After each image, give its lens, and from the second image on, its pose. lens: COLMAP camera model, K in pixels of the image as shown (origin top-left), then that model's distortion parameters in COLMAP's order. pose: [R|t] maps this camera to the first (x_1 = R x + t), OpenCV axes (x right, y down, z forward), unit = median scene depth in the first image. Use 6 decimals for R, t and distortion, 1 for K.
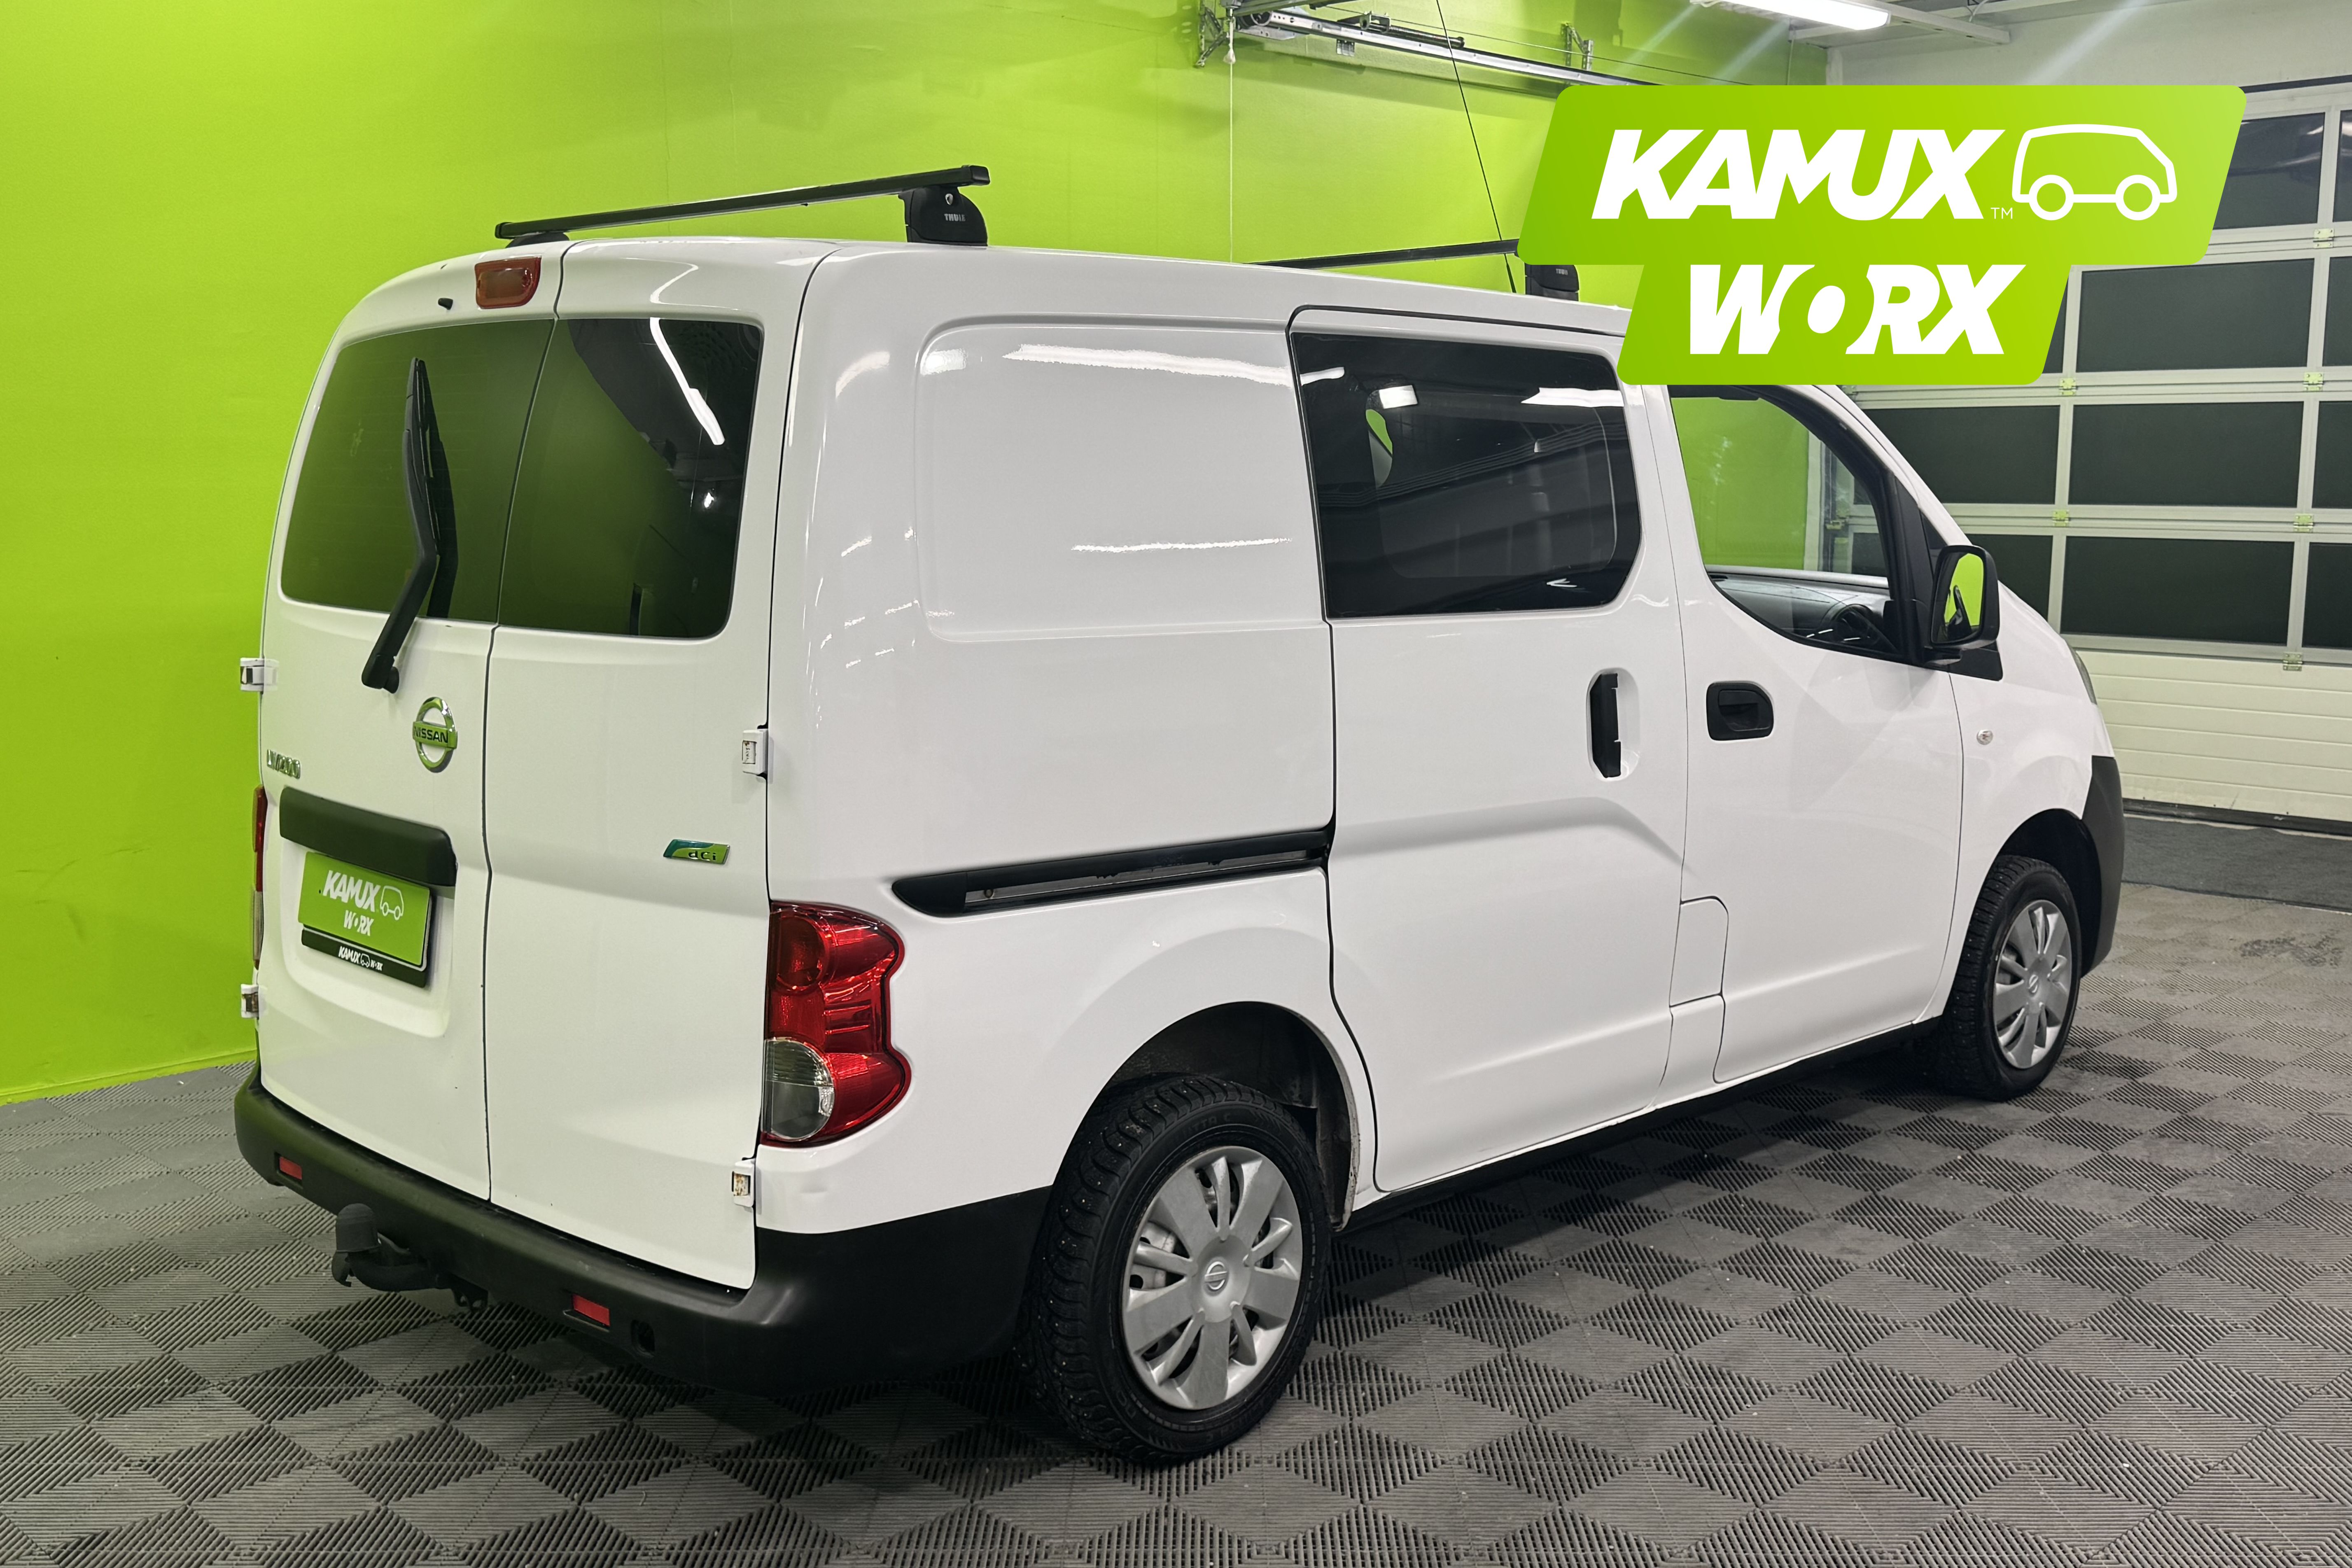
lens RADIAL K [[2320.8, 0, 1121.4], [0, 2320.8, 772.0], [0, 0, 1]] dist [0.119805, 0.007901]
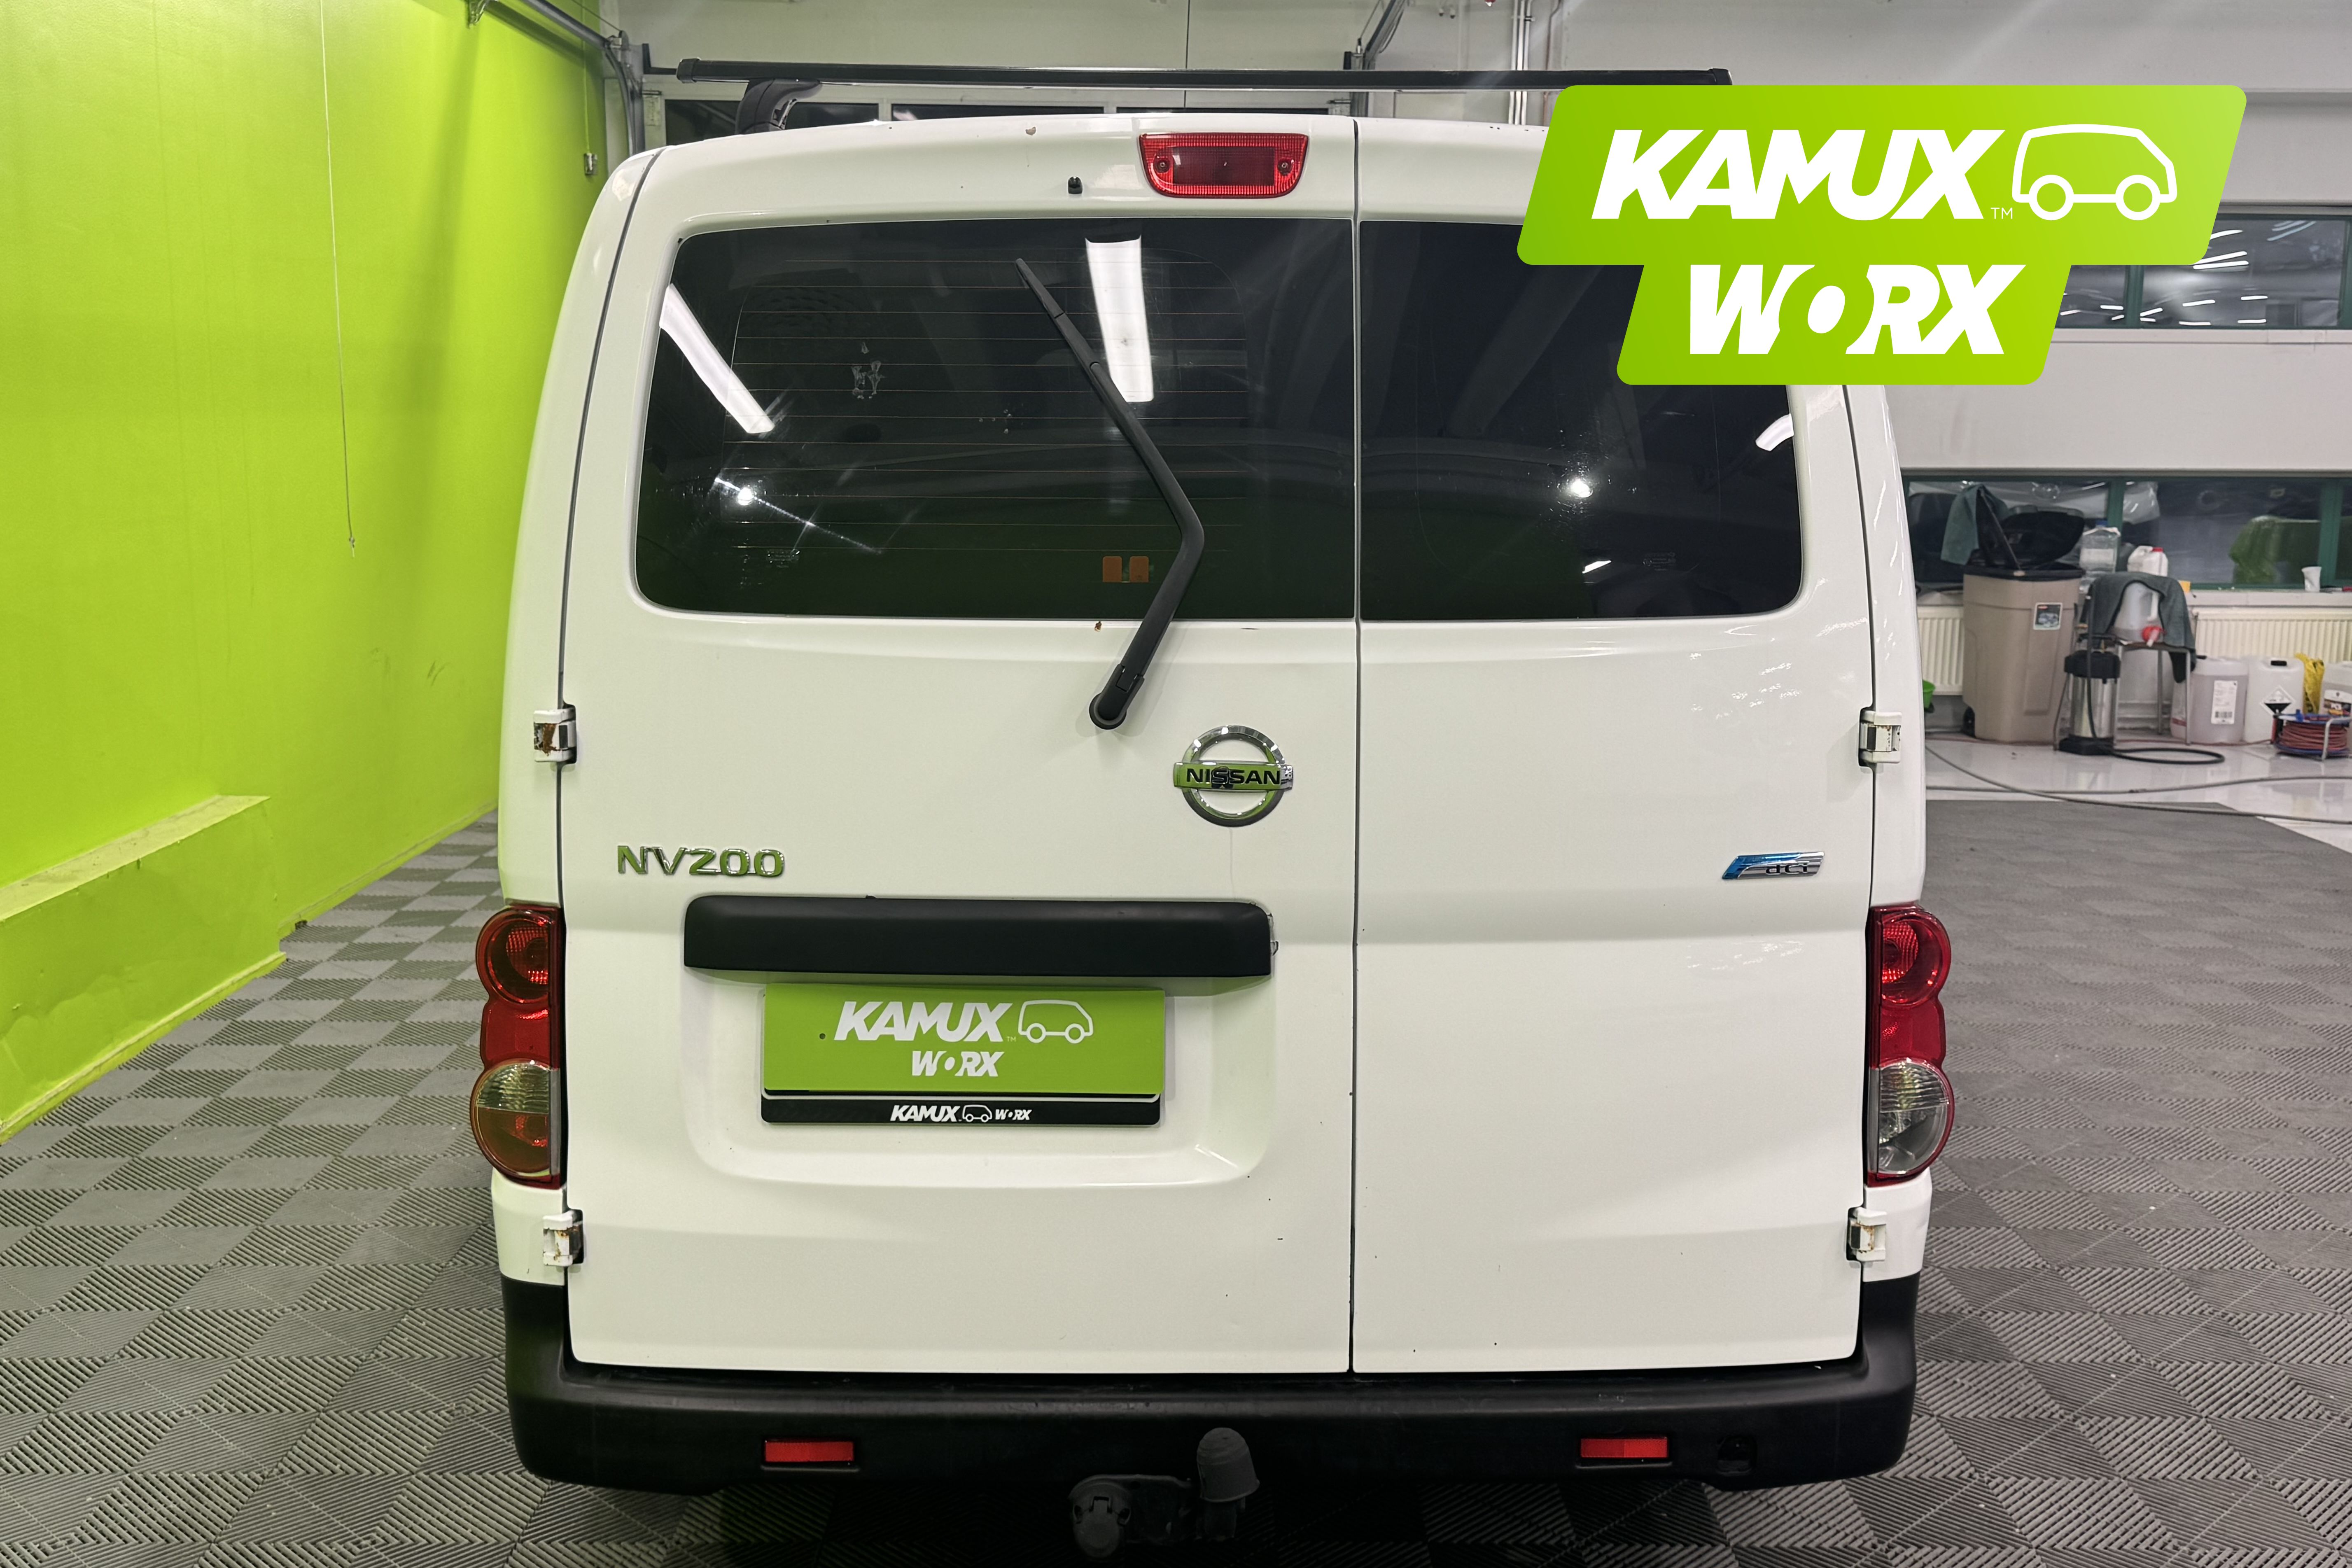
lens RADIAL K [[2320.8, 0, 1121.4], [0, 2320.8, 772.0], [0, 0, 1]] dist [0.119805, 0.007901]
pose [[0.683041, -0.111550, 0.721812, -0.841041], [0.093397, 0.993495, 0.065156, -0.067947], [-0.724384, 0.022911, 0.689016, 0.517631]]
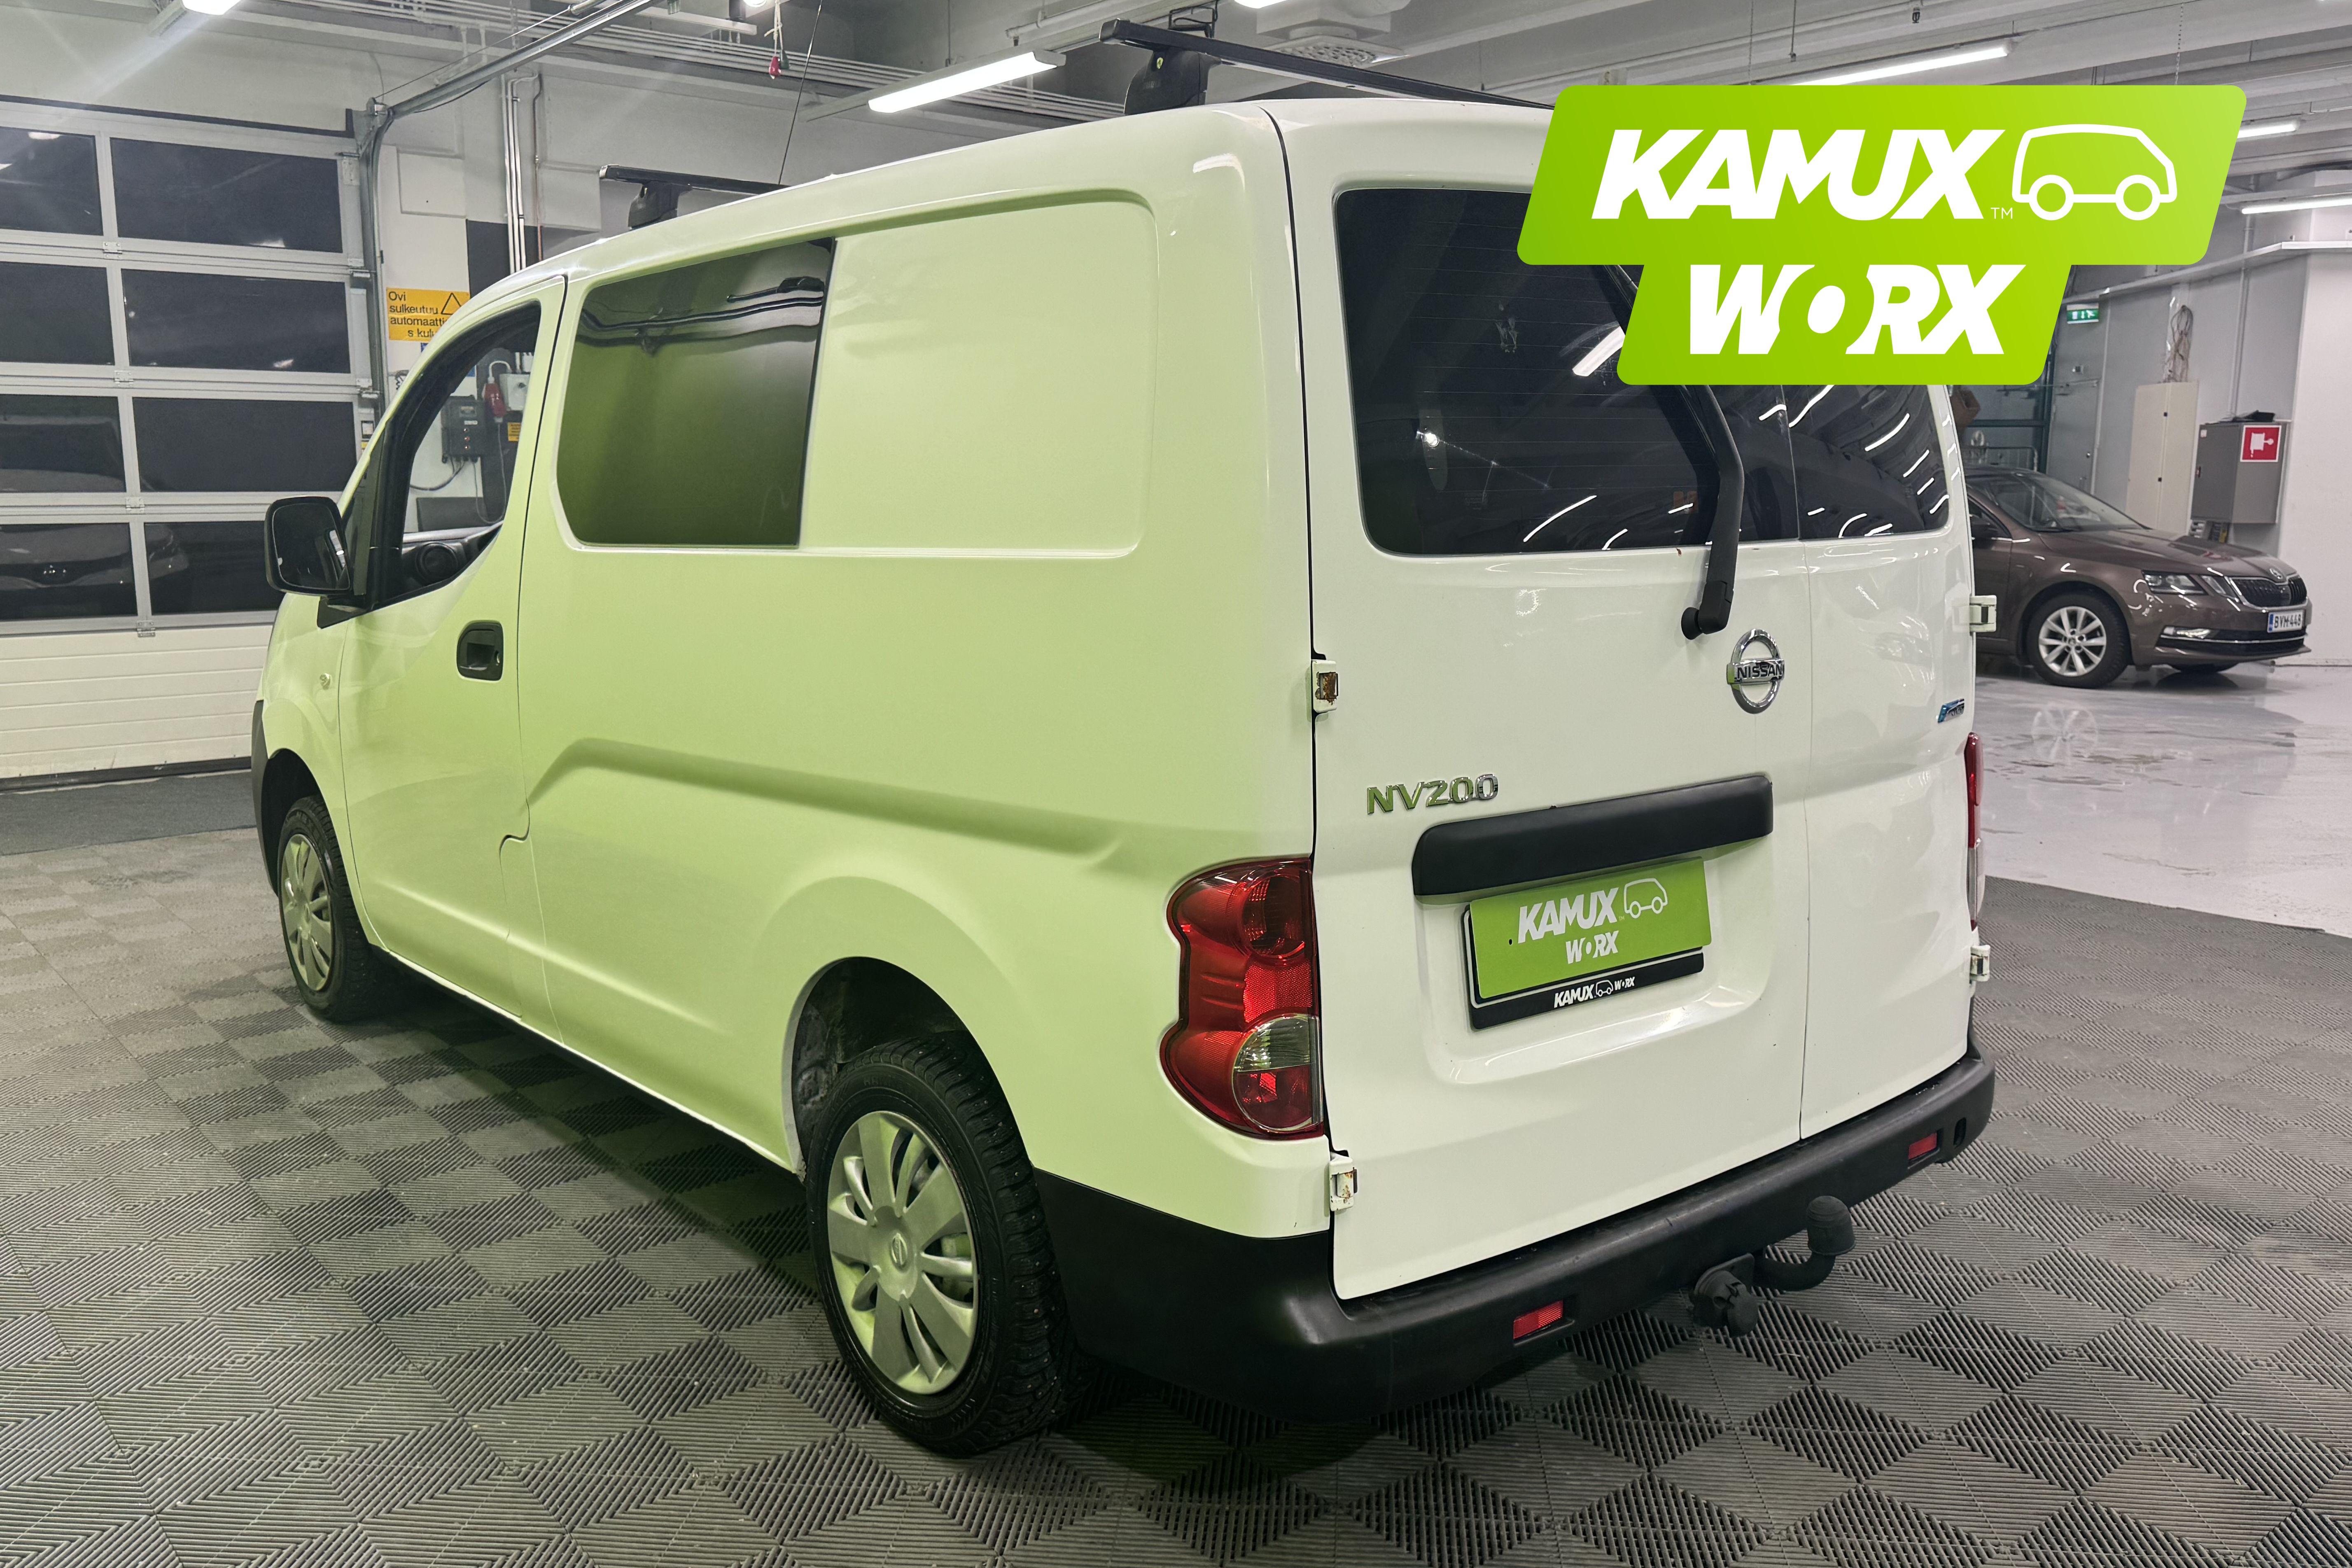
lens RADIAL K [[1891.0, 0, 1176.0], [0, 1891.0, 784.0], [0, 0, 1]] dist [0.102280, -0.002619]
pose [[0.061866, -0.159423, 0.985270, -1.028421], [0.139652, 0.978833, 0.149613, -0.113479], [-0.988266, 0.128339, 0.082820, 1.157873]]
